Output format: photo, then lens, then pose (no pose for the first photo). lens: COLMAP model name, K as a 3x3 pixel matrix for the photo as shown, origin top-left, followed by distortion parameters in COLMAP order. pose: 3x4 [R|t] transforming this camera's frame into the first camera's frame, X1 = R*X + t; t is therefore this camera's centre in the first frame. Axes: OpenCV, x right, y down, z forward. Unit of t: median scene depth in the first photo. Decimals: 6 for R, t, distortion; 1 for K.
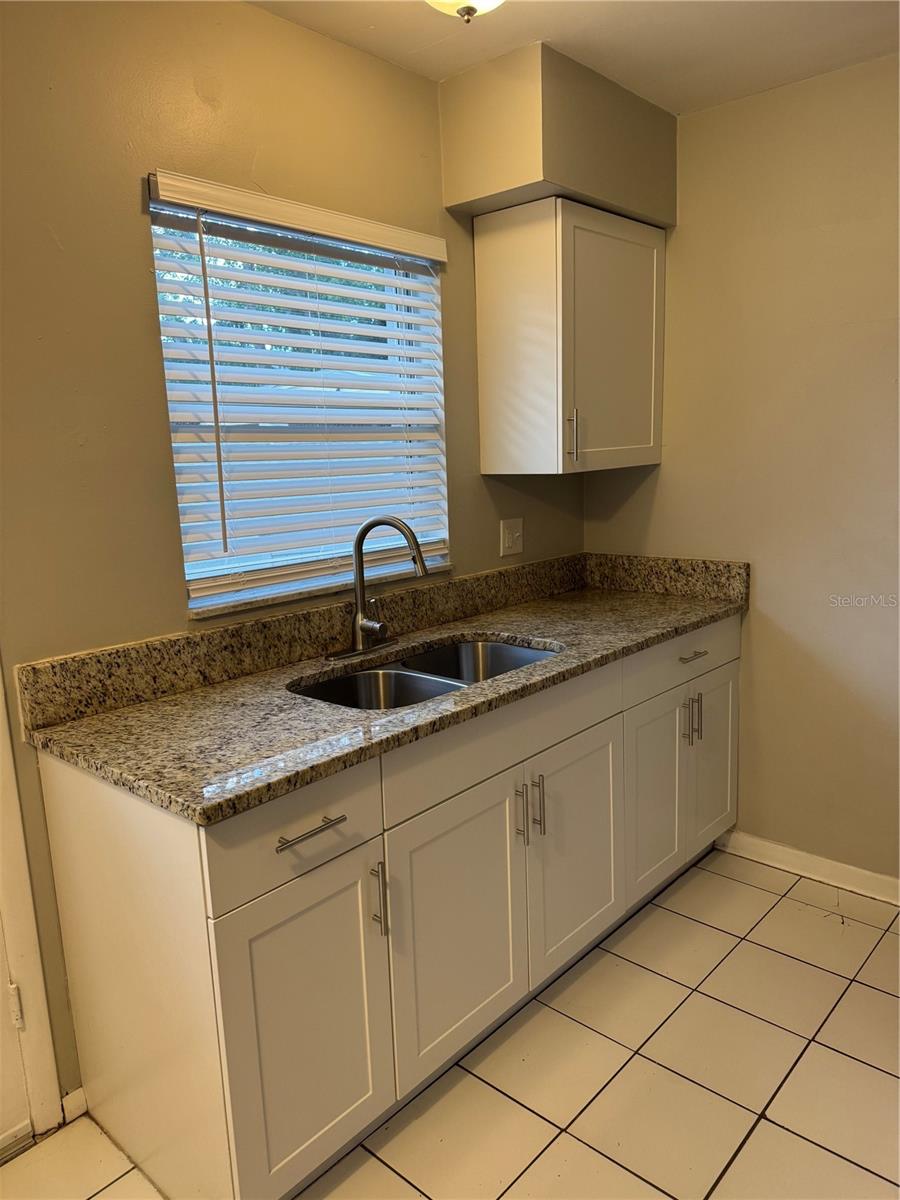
lens RADIAL K [[838.4, 0, 449.6], [0, 838.4, 607.4], [0, 0, 1]] dist [0.141692, -0.221107]
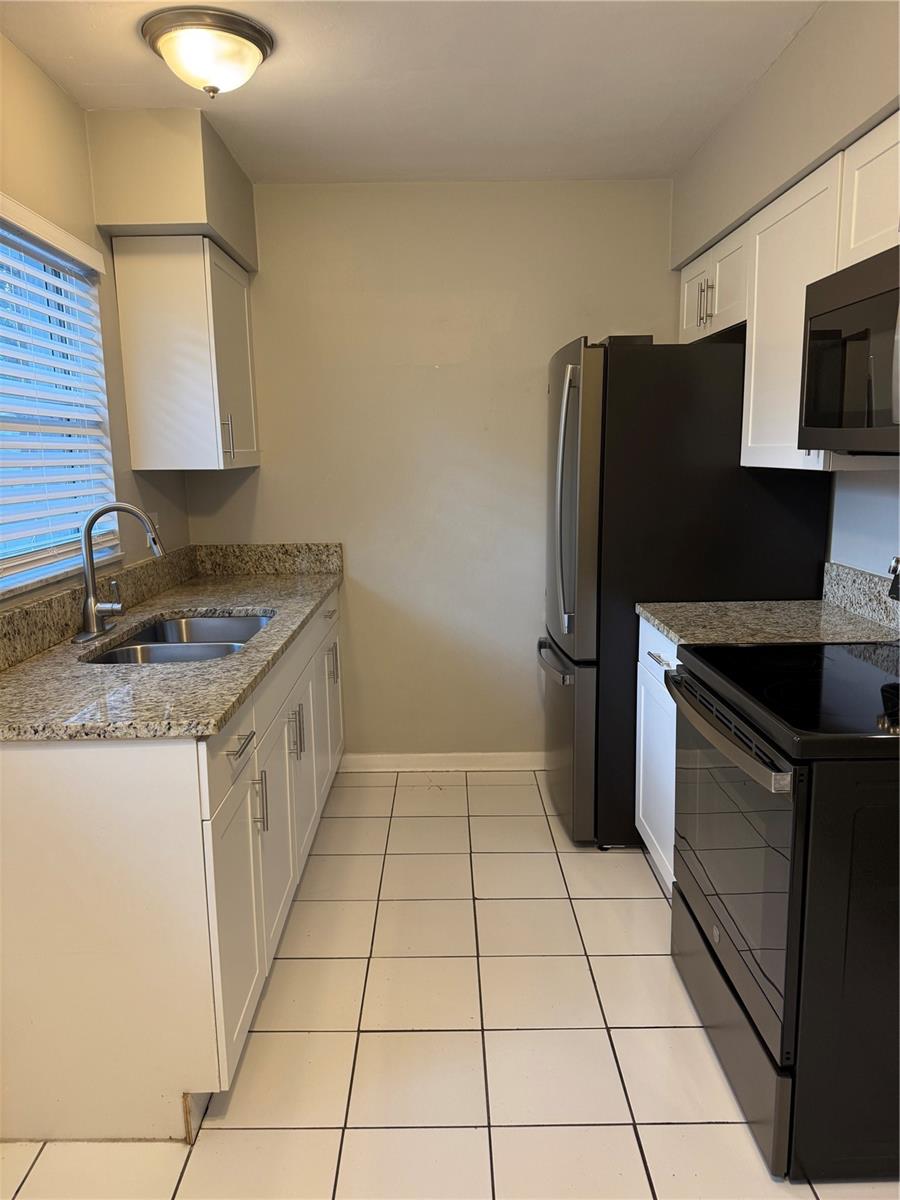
lens RADIAL K [[838.4, 0, 449.6], [0, 838.4, 607.4], [0, 0, 1]] dist [0.141692, -0.221107]
pose [[0.743238, -0.101179, 0.661332, -0.437456], [0.119337, 0.992695, 0.017758, 0.048731], [-0.658298, 0.065723, 0.749883, -0.078495]]
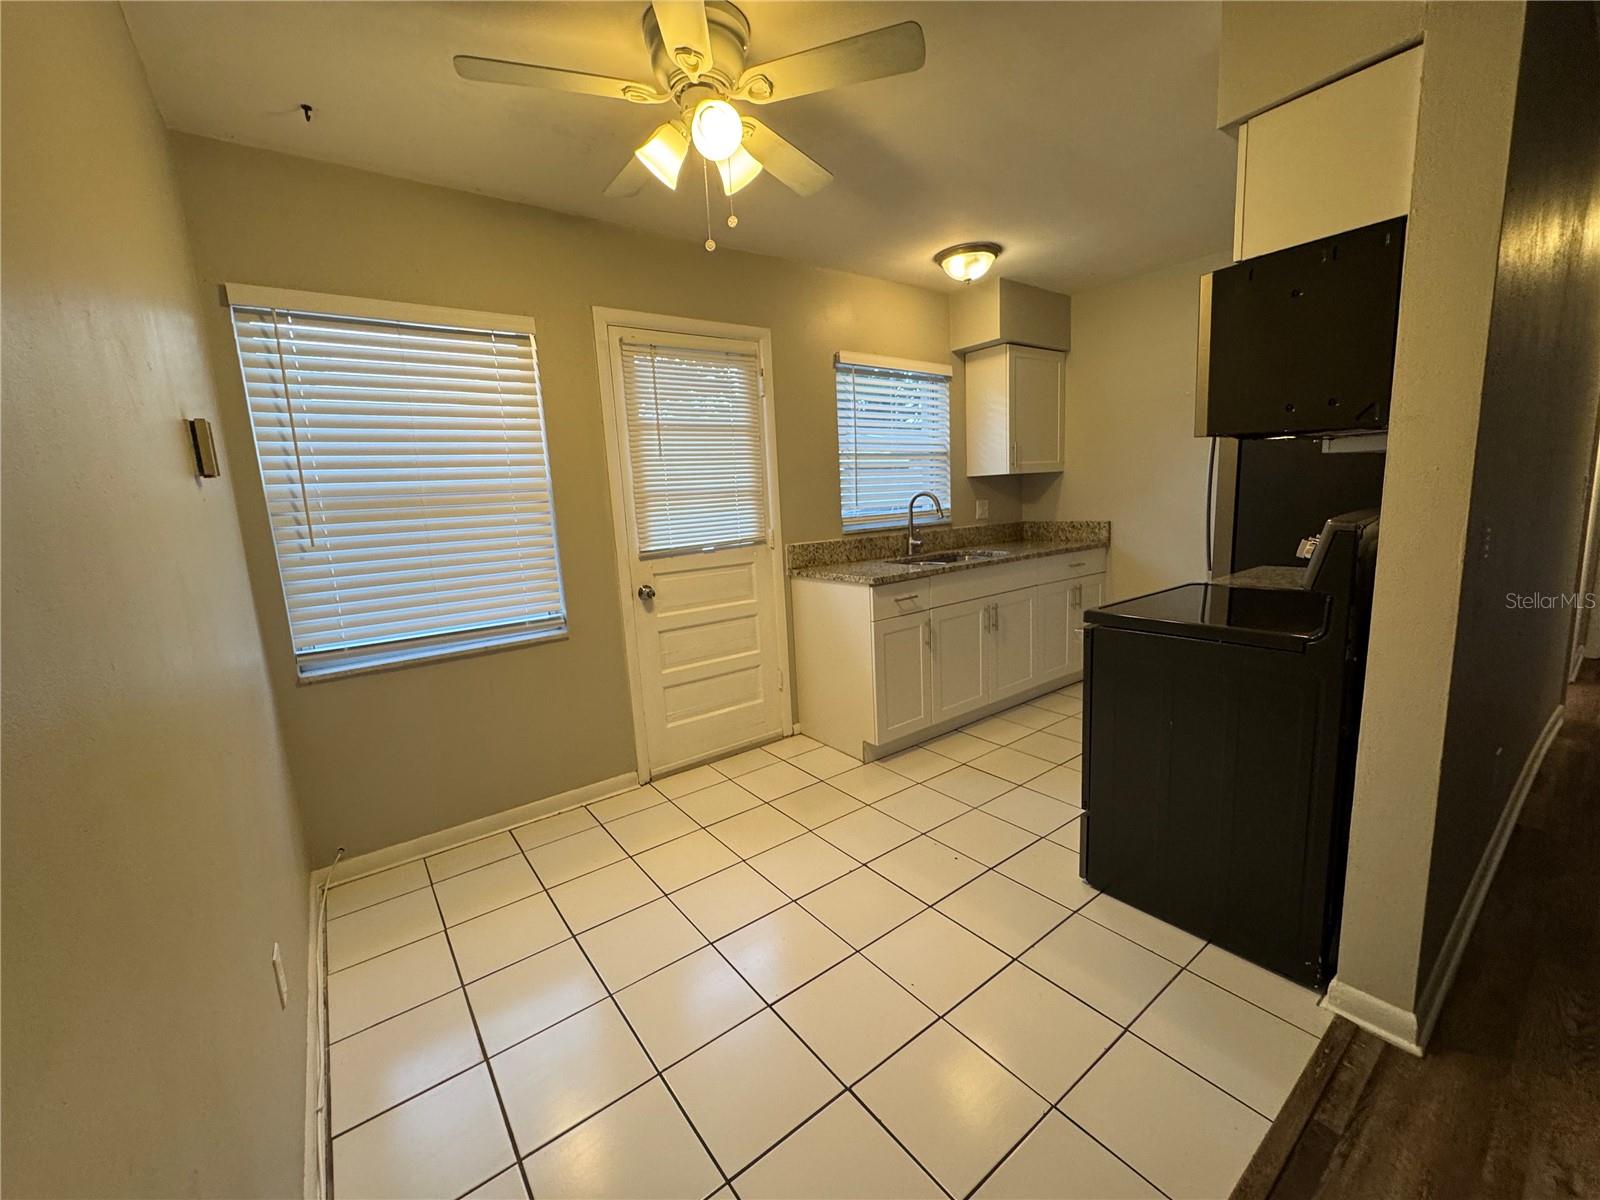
lens RADIAL K [[645.7, 0, 800.0], [0, 645.7, 600.0], [0, 0, 1]] dist [-0.002636, -0.000286]
pose [[0.981507, 0.013378, -0.190957, -0.061562], [-0.017589, 0.999638, -0.020371, 0.189616], [0.190615, 0.023353, 0.981387, -0.630010]]
